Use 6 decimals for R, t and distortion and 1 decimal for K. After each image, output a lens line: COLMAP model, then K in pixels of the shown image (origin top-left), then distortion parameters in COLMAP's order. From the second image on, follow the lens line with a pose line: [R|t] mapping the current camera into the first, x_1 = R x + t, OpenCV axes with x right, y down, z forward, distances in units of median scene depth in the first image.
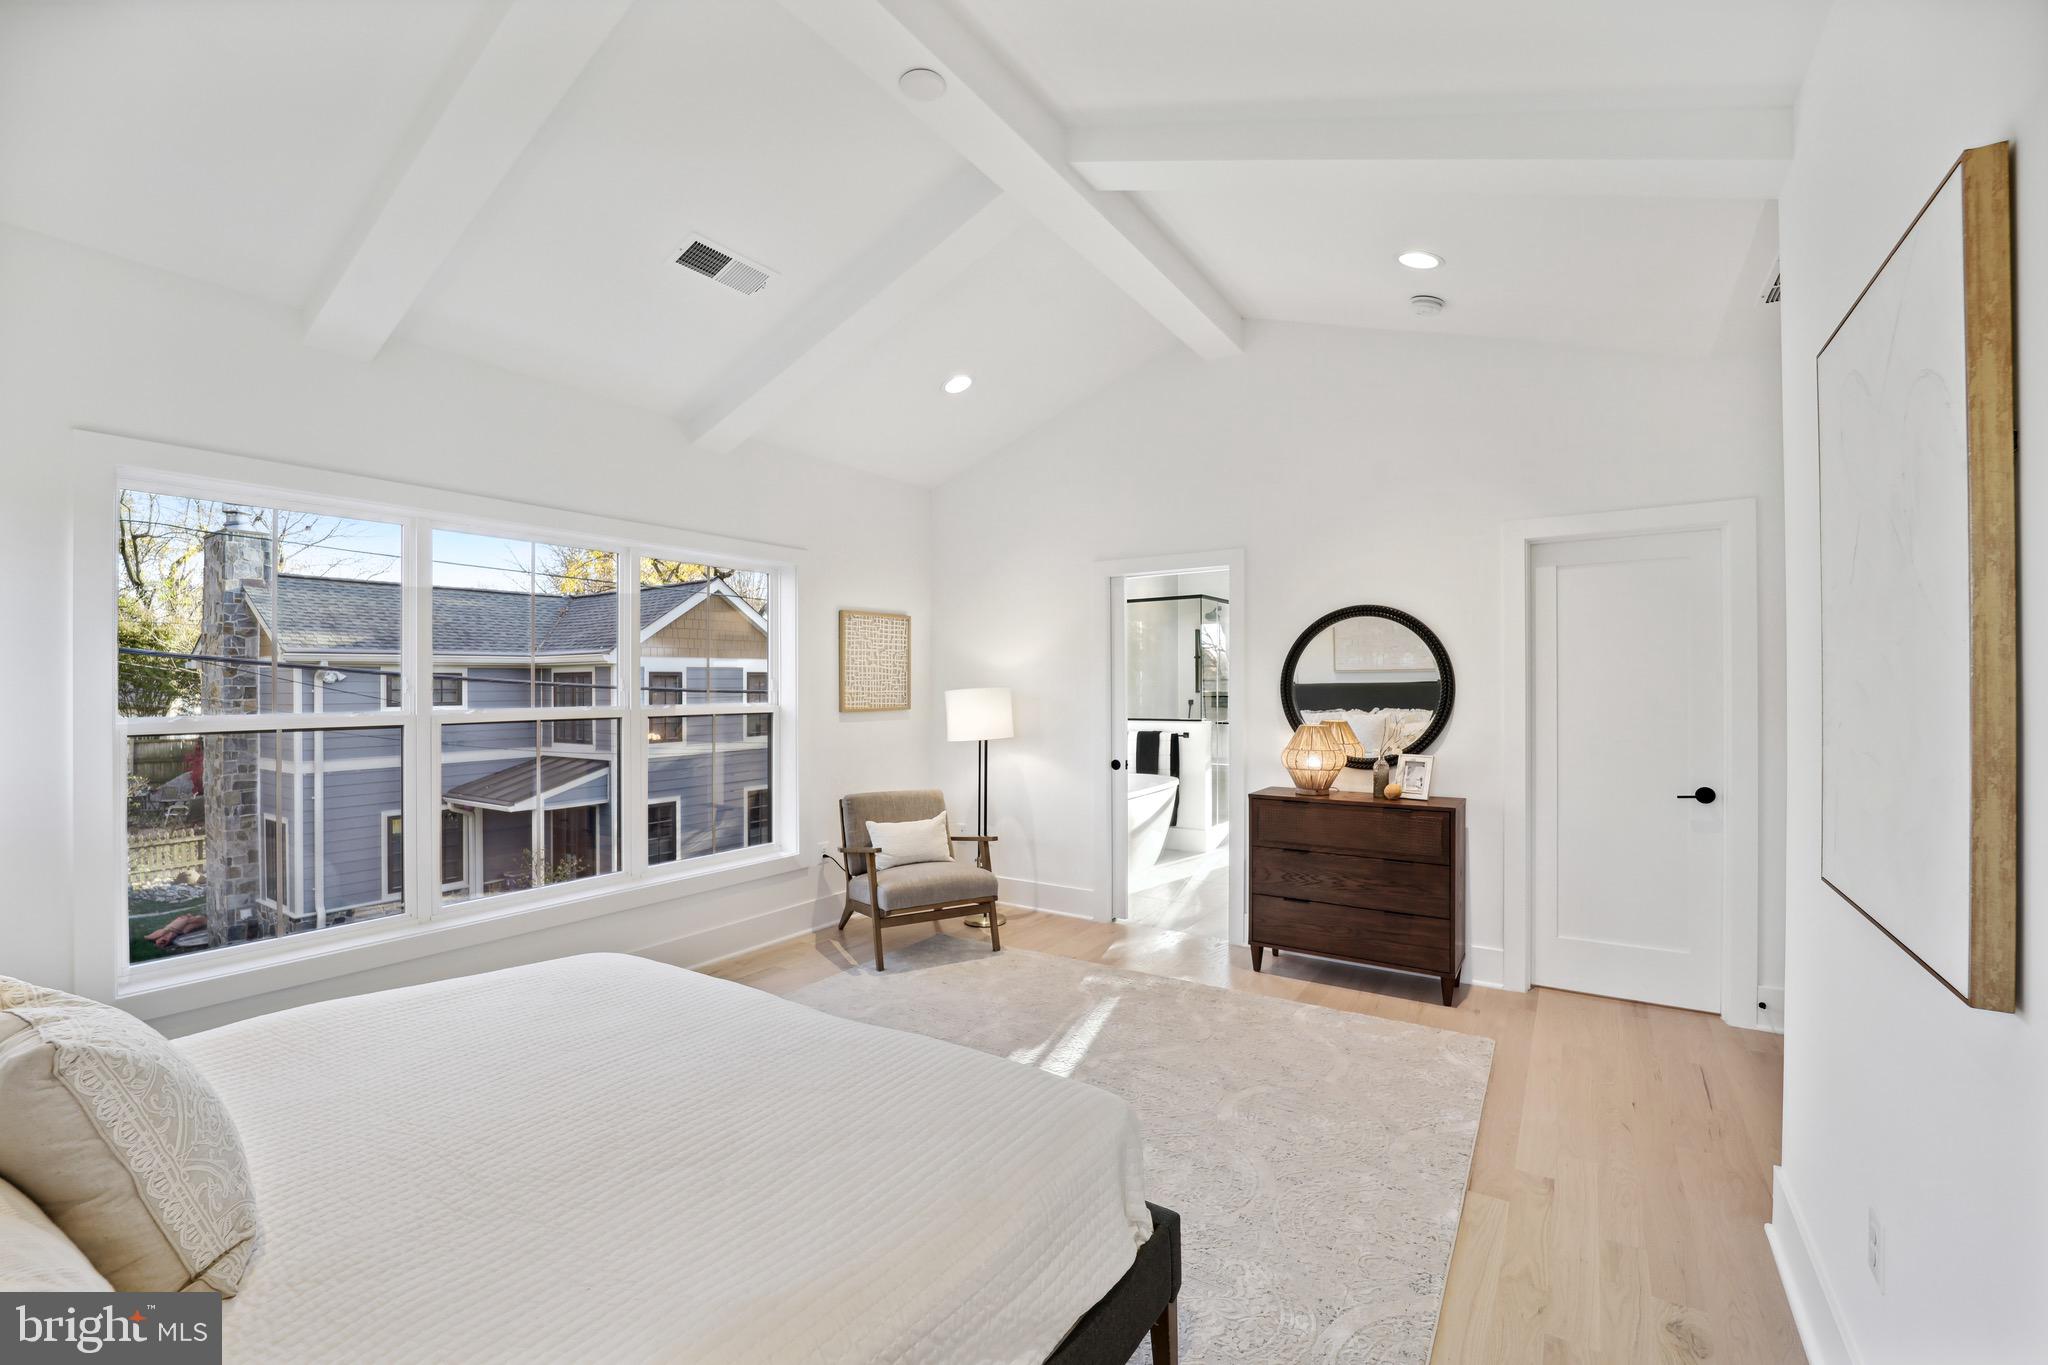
lens RADIAL K [[838.7, 0, 1027.0], [0, 838.7, 677.5], [0, 0, 1]] dist [-0.011184, -0.000084]
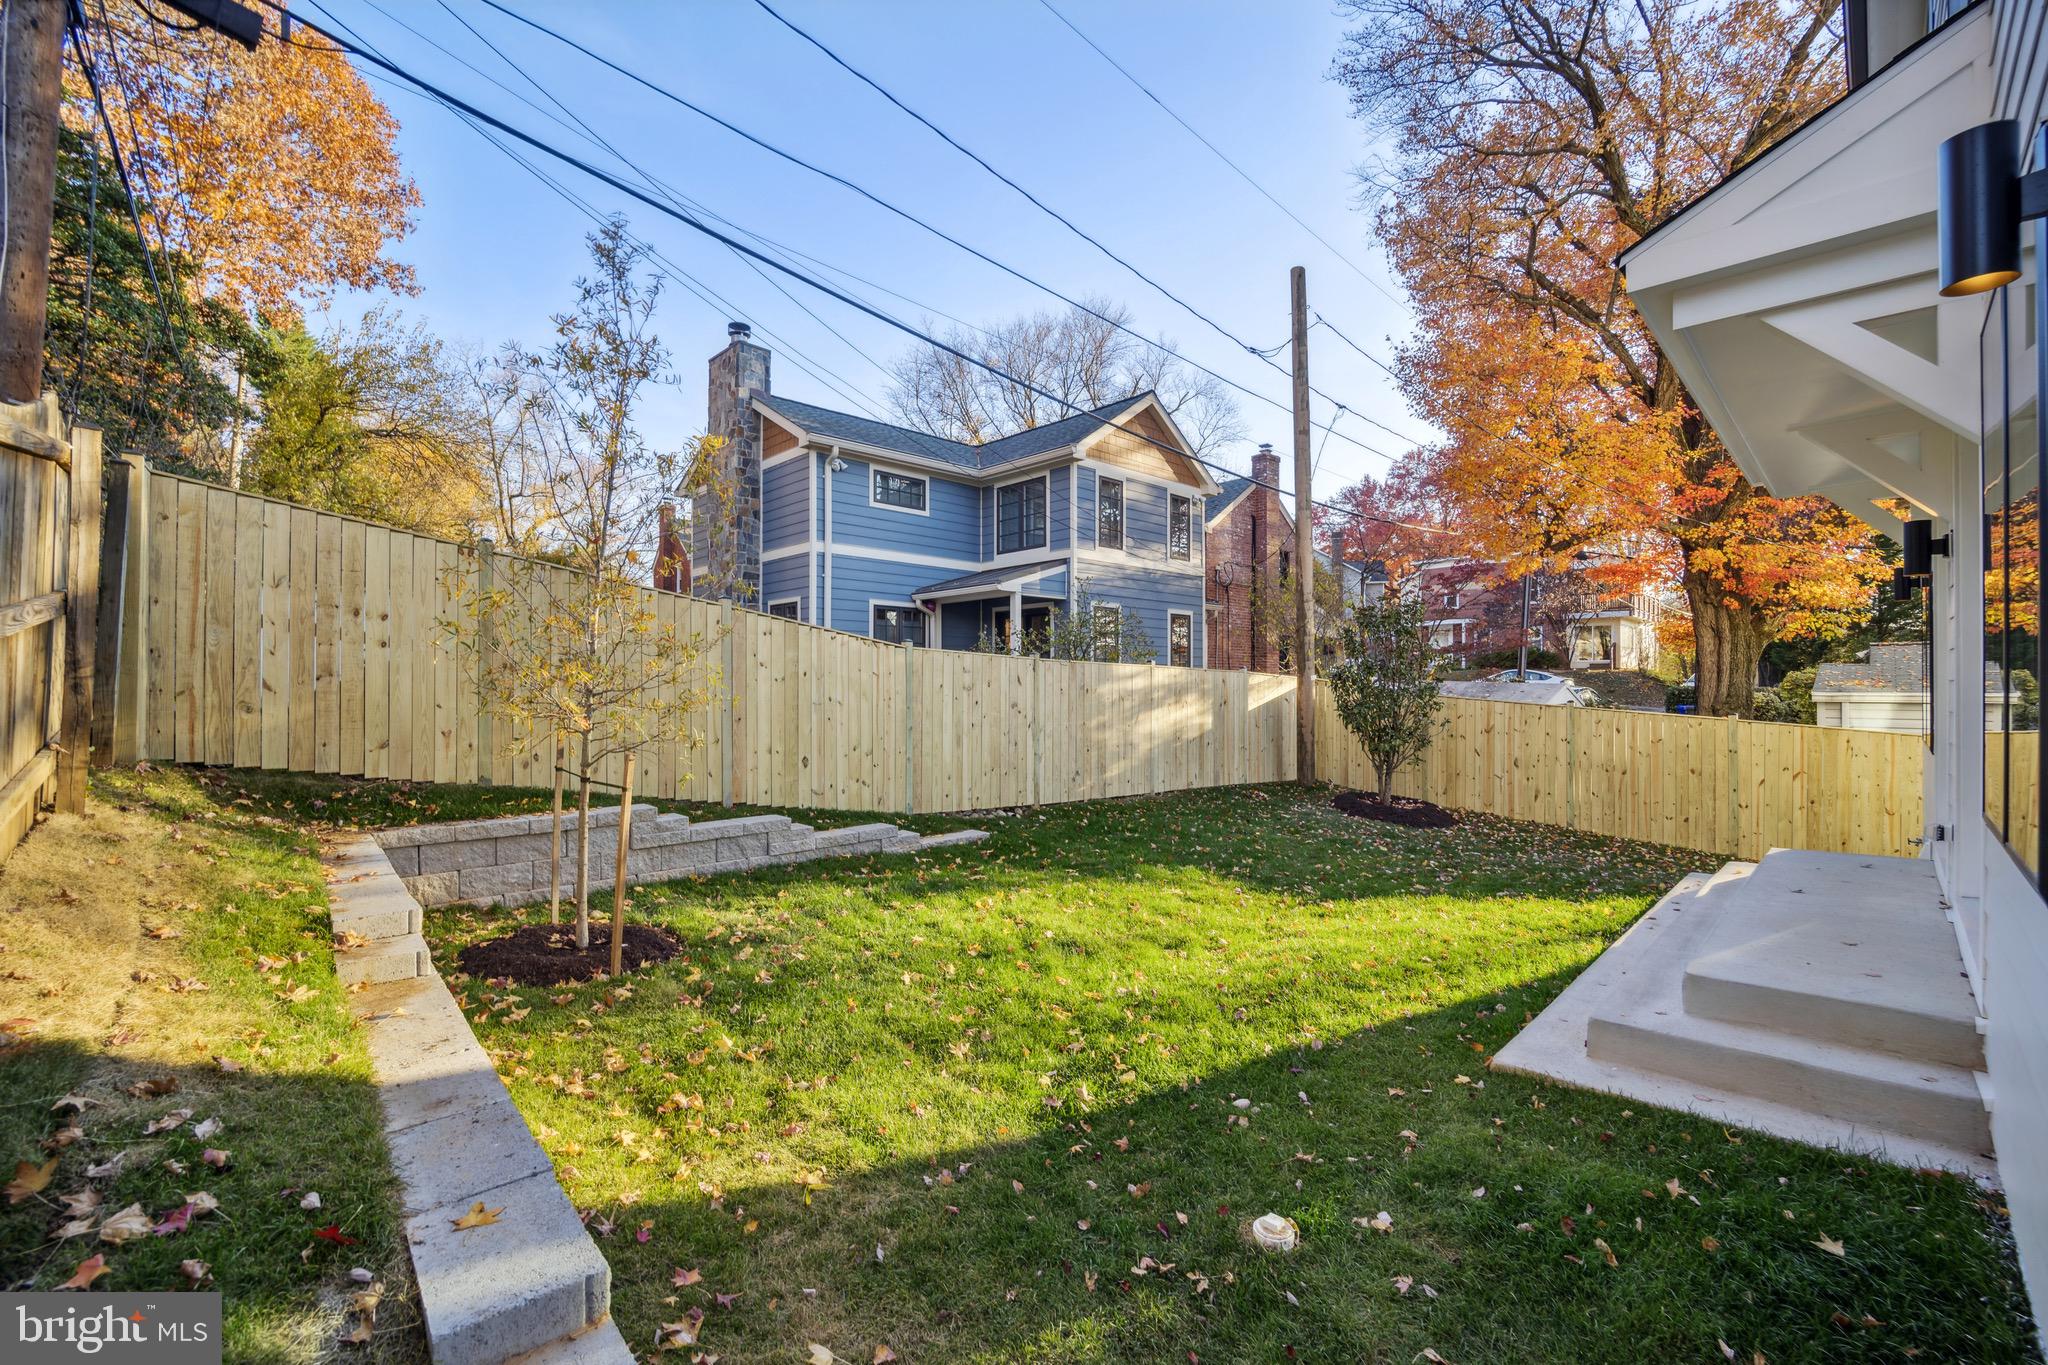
lens RADIAL K [[838.7, 0, 1027.0], [0, 838.7, 677.5], [0, 0, 1]] dist [-0.011184, -0.000084]
pose [[0.977630, 0.004716, -0.210281, -0.373445], [-0.005319, 0.999983, -0.002301, 0.274330], [0.210267, 0.003368, 0.977638, 0.003282]]
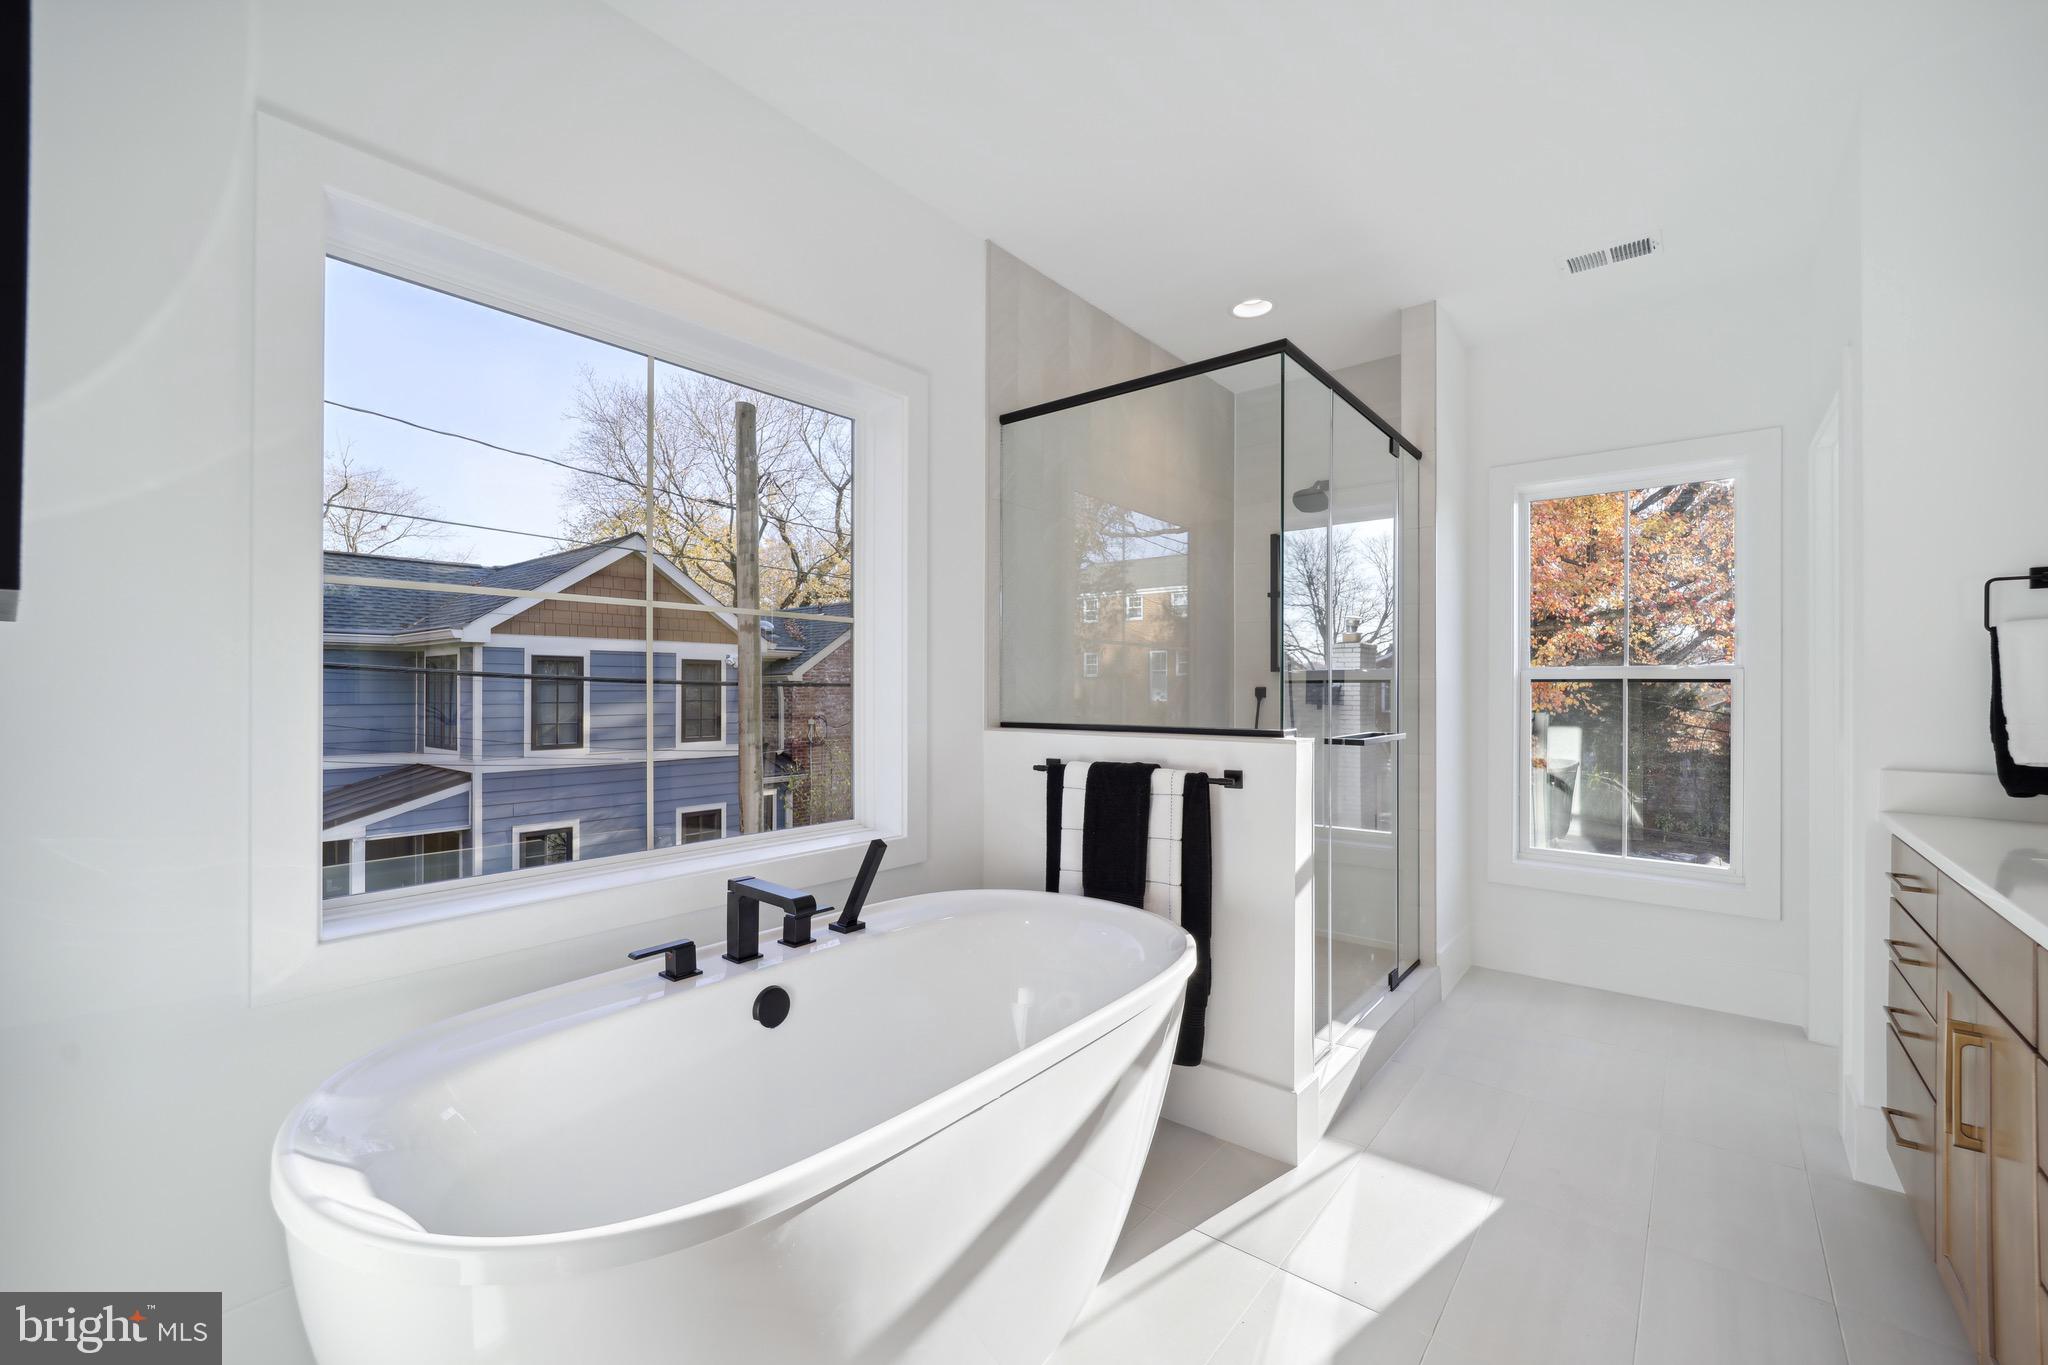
lens RADIAL K [[834.4, 0, 1024.0], [0, 834.4, 682.5], [0, 0, 1]] dist [-0.000070, -0.000152]
pose [[0.995535, 0.007499, -0.094095, 0.069878], [-0.007501, 0.999972, 0.000330, 0.016415], [0.094094, 0.000377, 0.995563, 0.338427]]
